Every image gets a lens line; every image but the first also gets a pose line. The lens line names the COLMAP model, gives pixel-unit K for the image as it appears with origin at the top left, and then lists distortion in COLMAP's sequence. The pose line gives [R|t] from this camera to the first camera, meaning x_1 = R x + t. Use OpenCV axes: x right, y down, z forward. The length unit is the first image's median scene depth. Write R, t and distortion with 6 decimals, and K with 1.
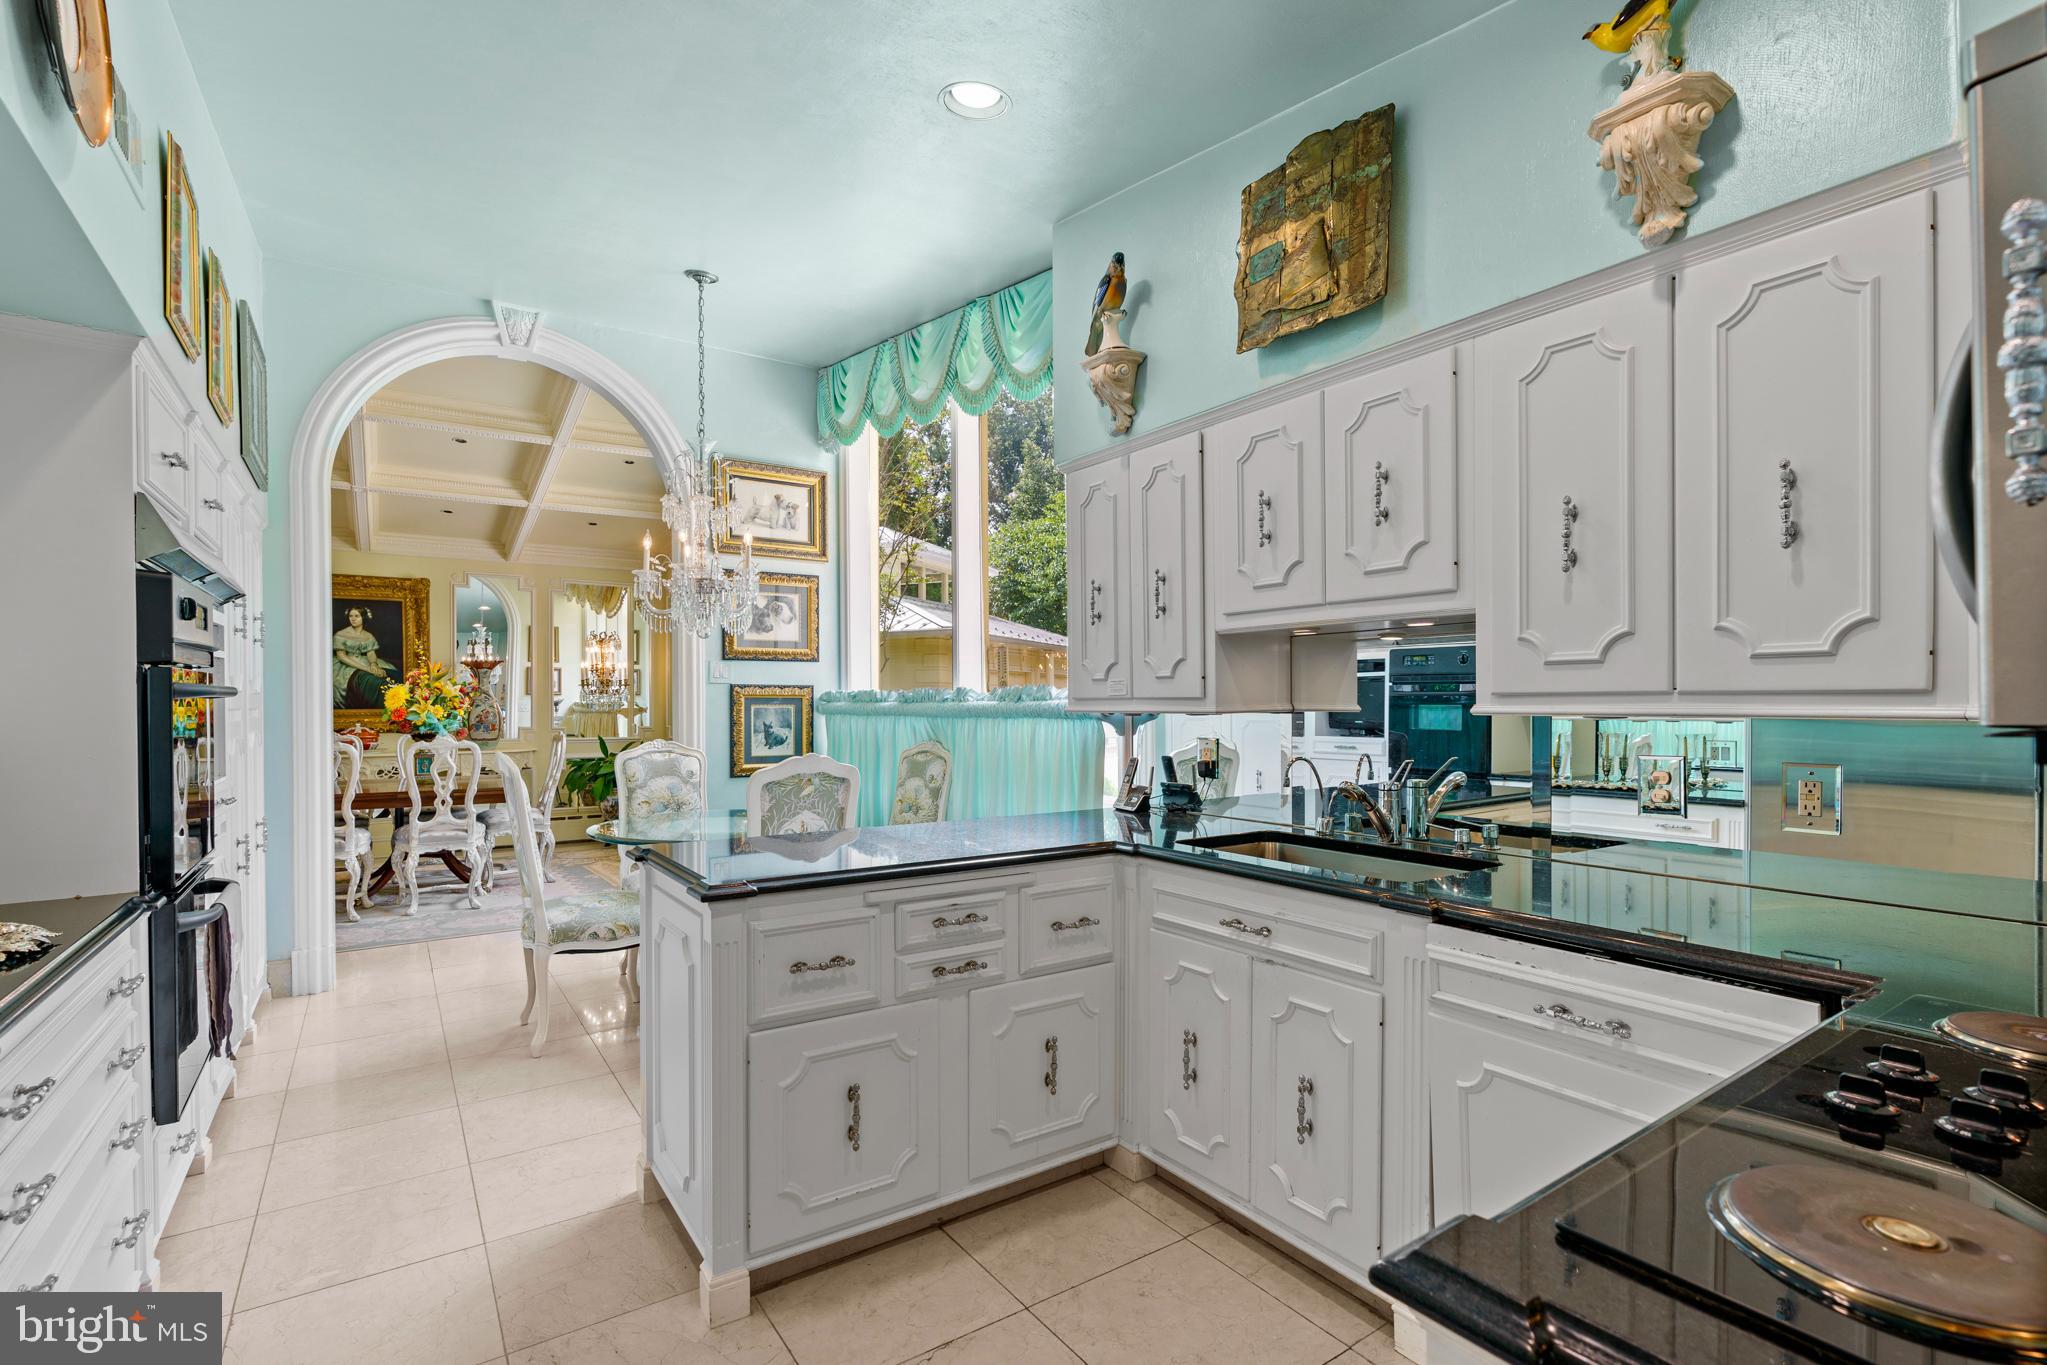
lens RADIAL K [[934.3, 0, 1024.1], [0, 934.3, 697.3], [0, 0, 1]] dist [-0.006419, 0.000304]
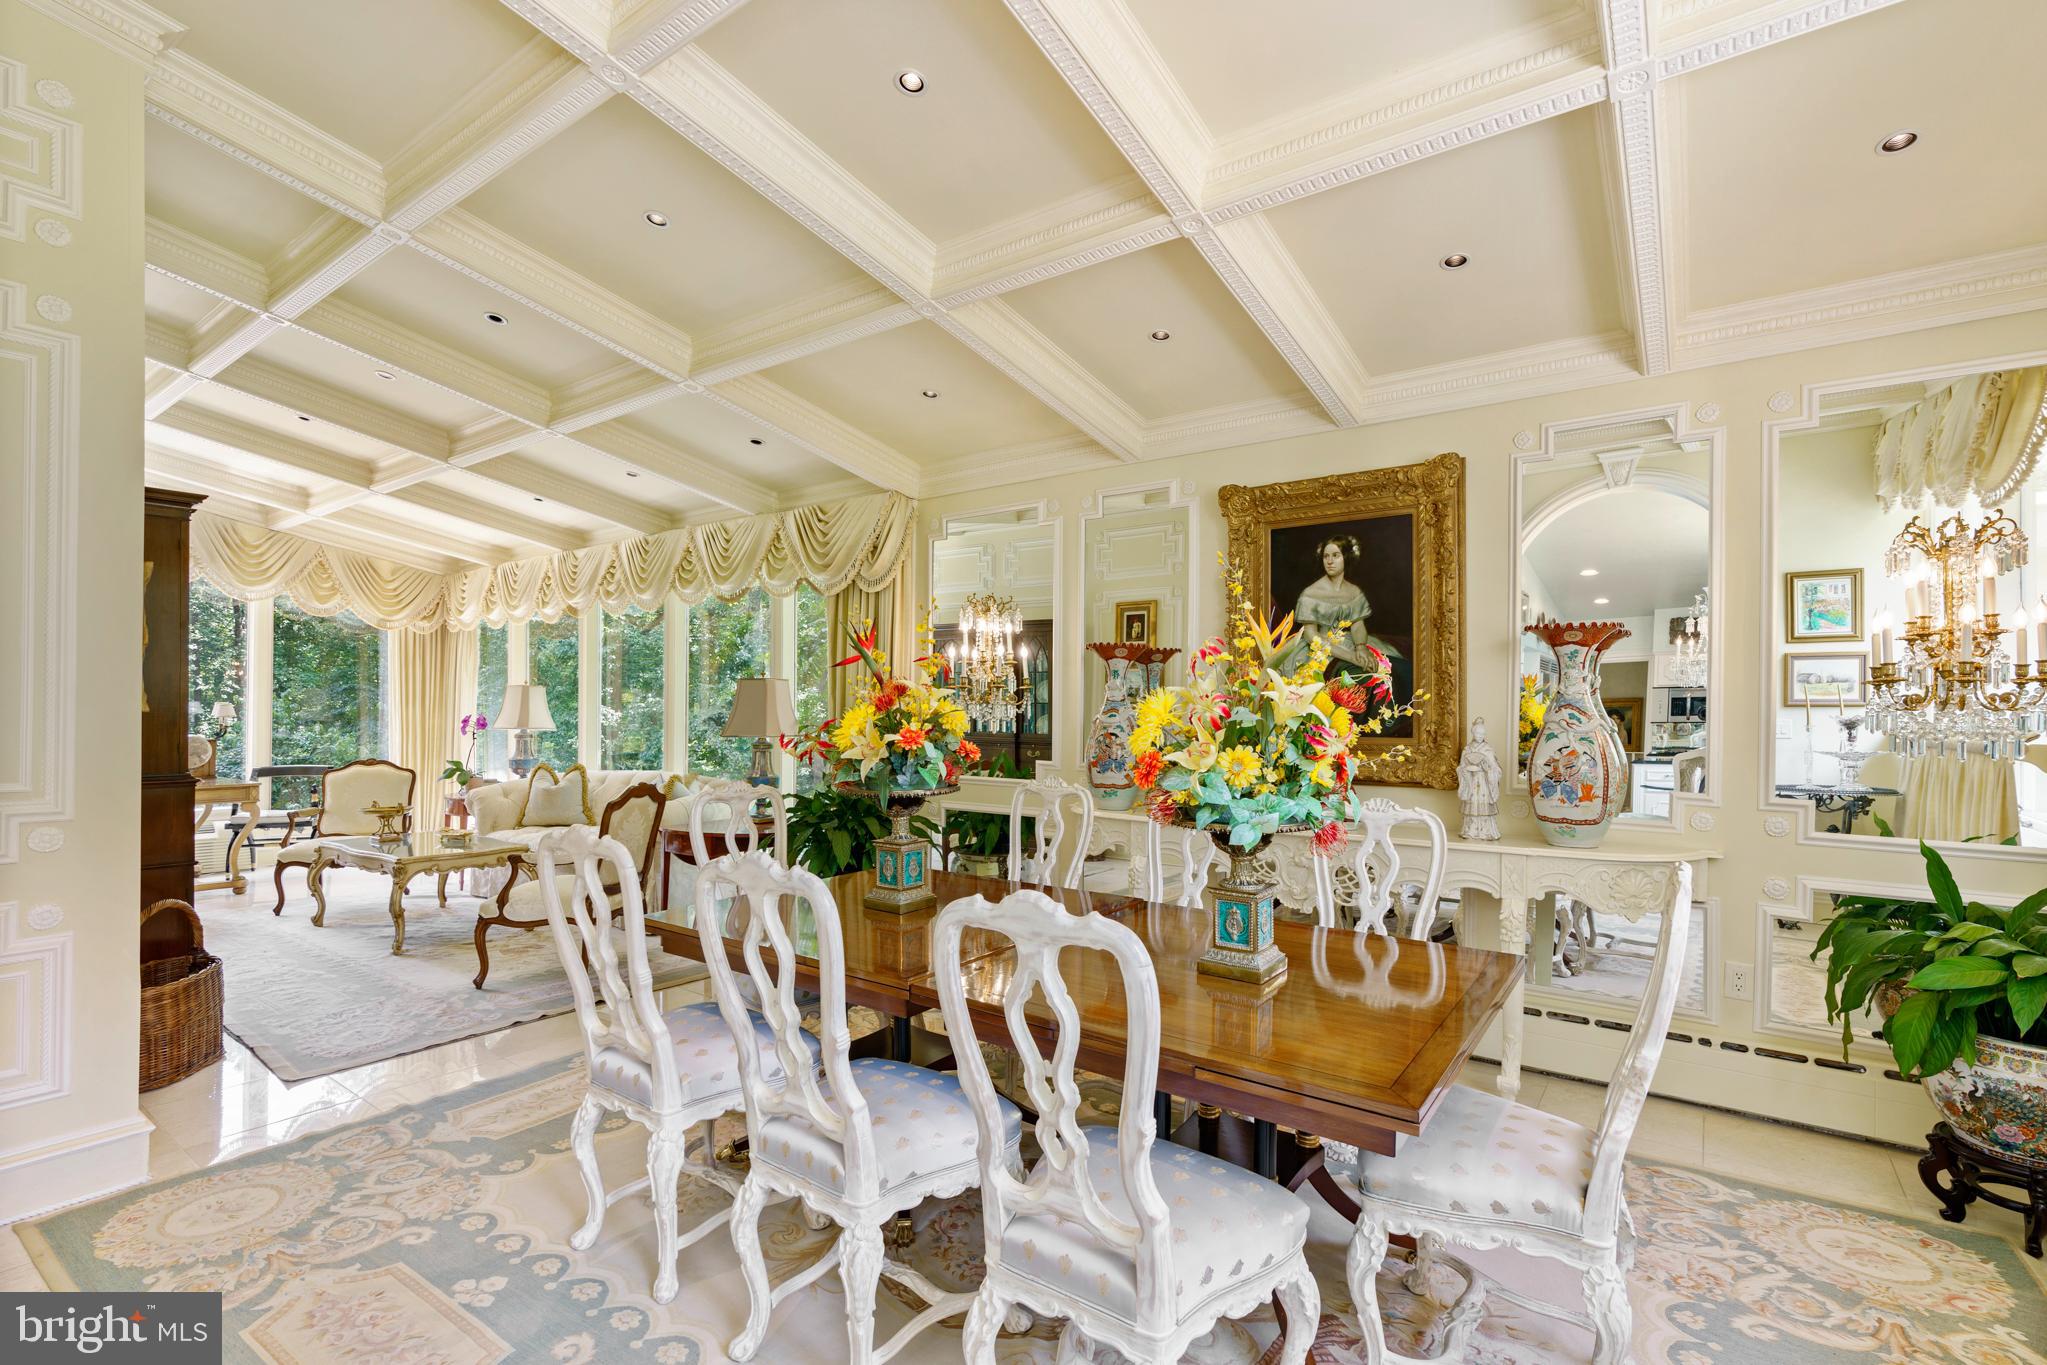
lens RADIAL K [[934.3, 0, 1029.4], [0, 934.3, 700.2], [0, 0, 1]] dist [-0.006419, 0.000304]
pose [[0.328846, -0.002663, -0.944380, -0.279860], [-0.004047, 0.999983, -0.004230, -0.004129], [0.944375, 0.005213, 0.328830, 0.657543]]
